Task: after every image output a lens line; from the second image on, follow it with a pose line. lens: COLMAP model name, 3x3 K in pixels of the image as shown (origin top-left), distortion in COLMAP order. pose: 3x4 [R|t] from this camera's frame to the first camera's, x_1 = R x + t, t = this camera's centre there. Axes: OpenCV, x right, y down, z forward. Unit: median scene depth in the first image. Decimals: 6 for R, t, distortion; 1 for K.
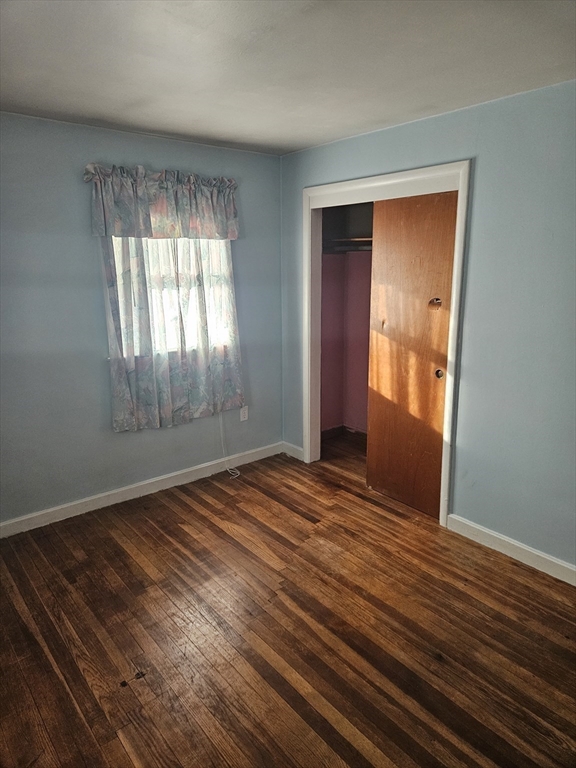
lens RADIAL K [[514.0, 0, 288.1], [0, 514.0, 380.2], [0, 0, 1]] dist [0.066743, -0.036004]
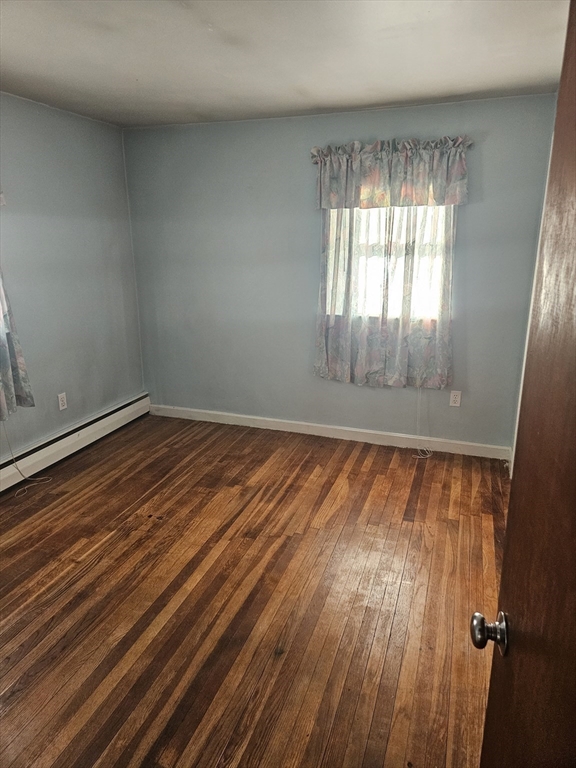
lens RADIAL K [[514.0, 0, 286.5], [0, 514.0, 381.7], [0, 0, 1]] dist [0.066743, -0.036004]
pose [[0.516727, 0.238454, -0.822273, 0.611864], [-0.194969, 0.967969, 0.158183, -0.061543], [0.833654, 0.078580, 0.546667, 0.293894]]
